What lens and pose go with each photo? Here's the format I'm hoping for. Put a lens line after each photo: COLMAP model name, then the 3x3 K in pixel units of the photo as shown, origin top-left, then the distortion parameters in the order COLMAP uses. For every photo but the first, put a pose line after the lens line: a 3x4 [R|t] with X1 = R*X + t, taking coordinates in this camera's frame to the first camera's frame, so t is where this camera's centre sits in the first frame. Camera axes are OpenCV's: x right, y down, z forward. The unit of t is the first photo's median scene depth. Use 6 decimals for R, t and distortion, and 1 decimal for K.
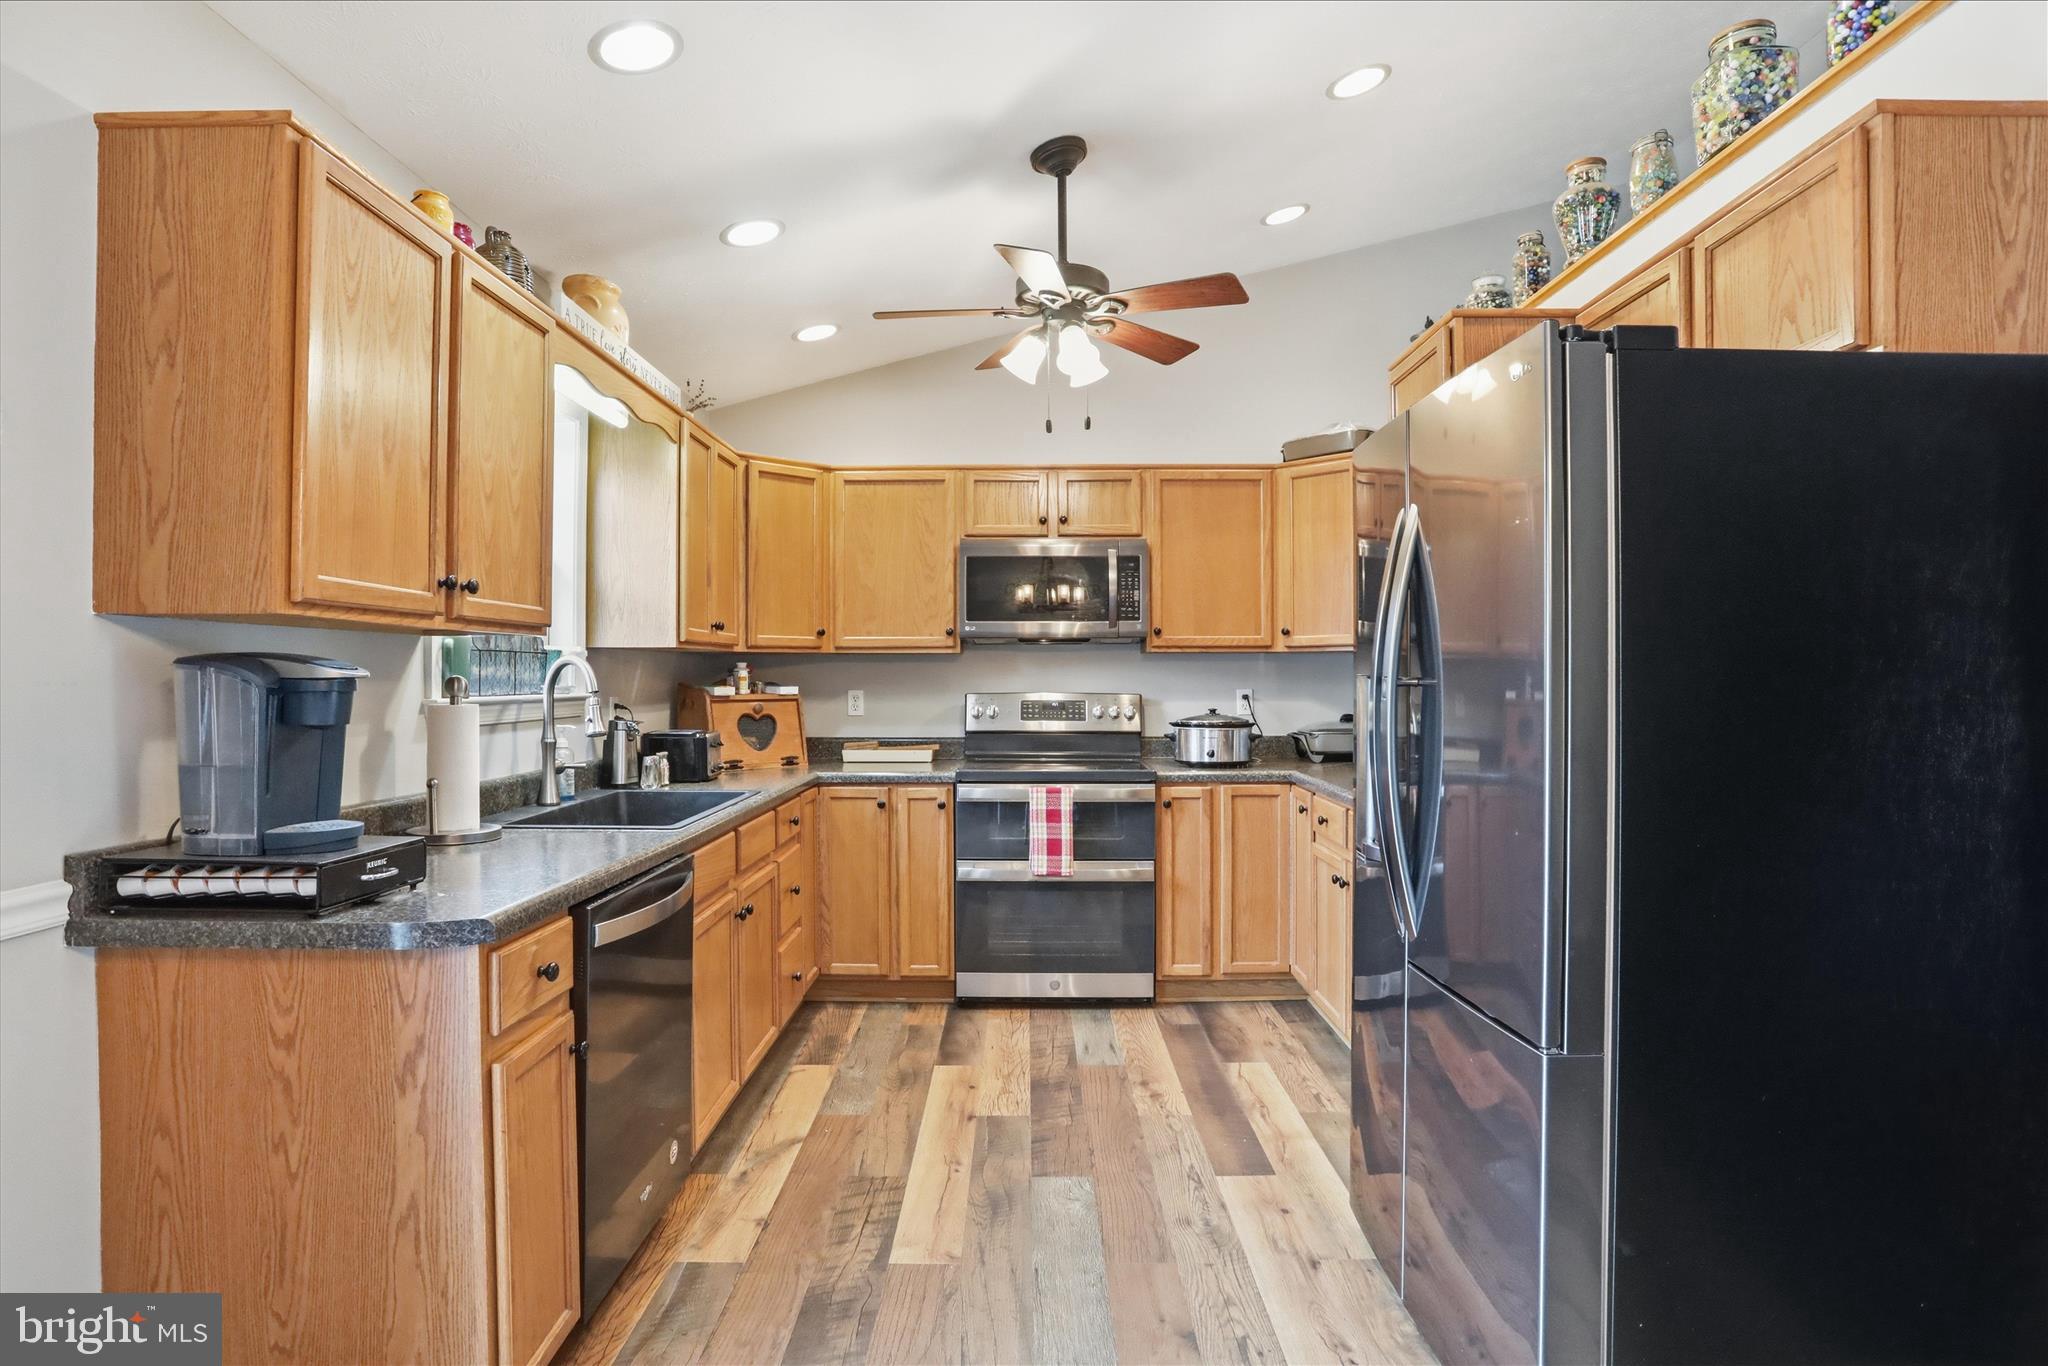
lens RADIAL K [[998.3, 0, 1024.0], [0, 998.3, 683.0], [0, 0, 1]] dist [-0.077005, 0.031586]
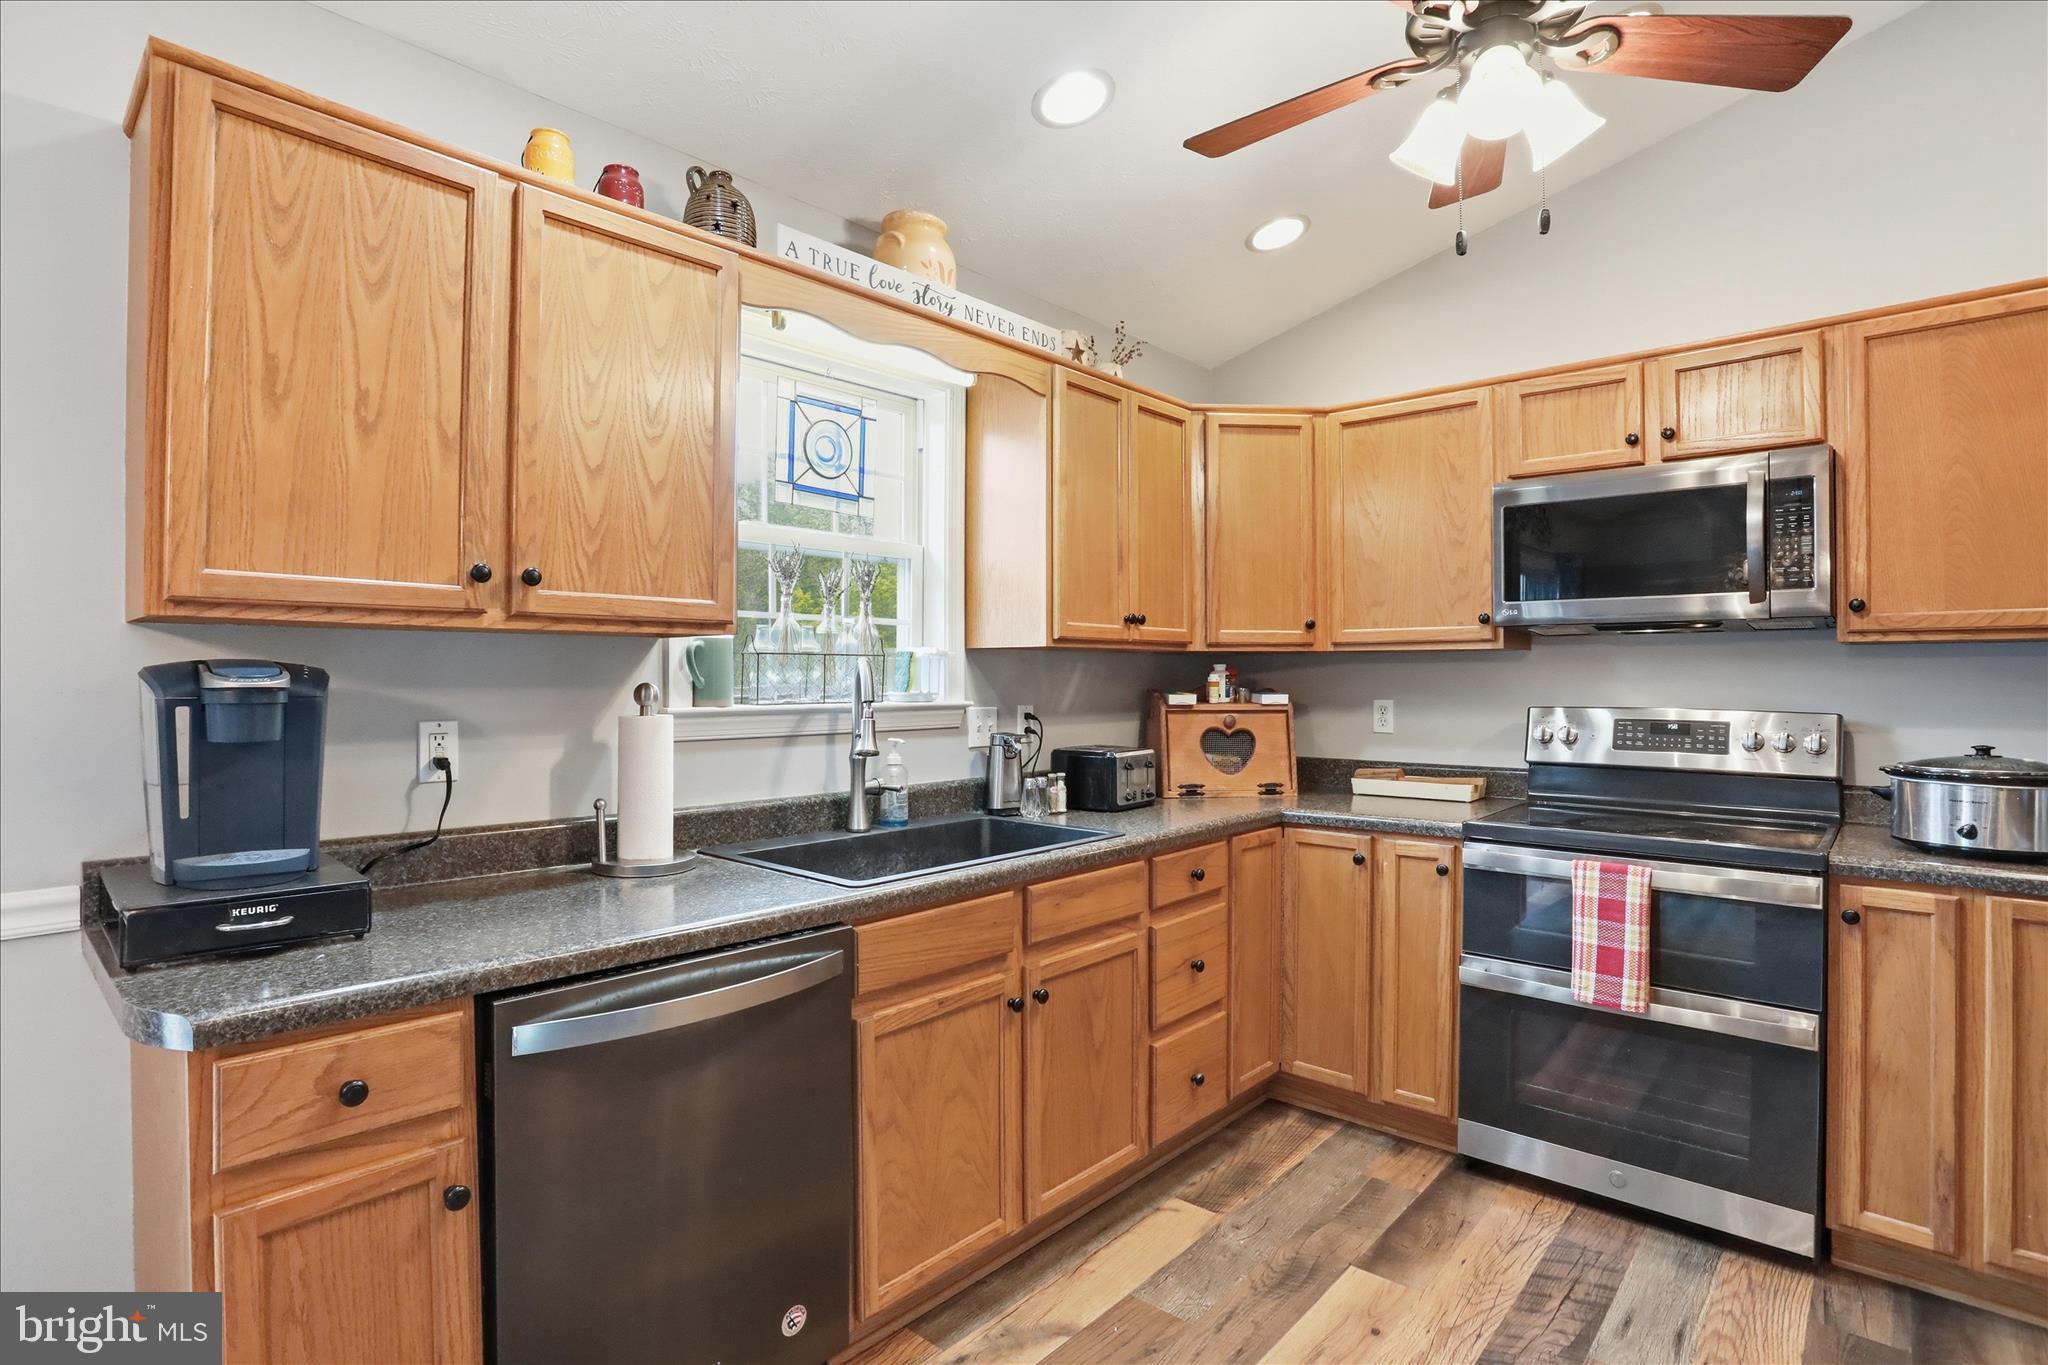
lens RADIAL K [[998.3, 0, 1024.0], [0, 998.3, 682.5], [0, 0, 1]] dist [-0.077005, 0.031586]
pose [[0.760306, 0.005262, -0.649544, 0.137457], [-0.006258, 0.999980, 0.000776, -0.005683], [0.649535, 0.003475, 0.760324, 0.295596]]
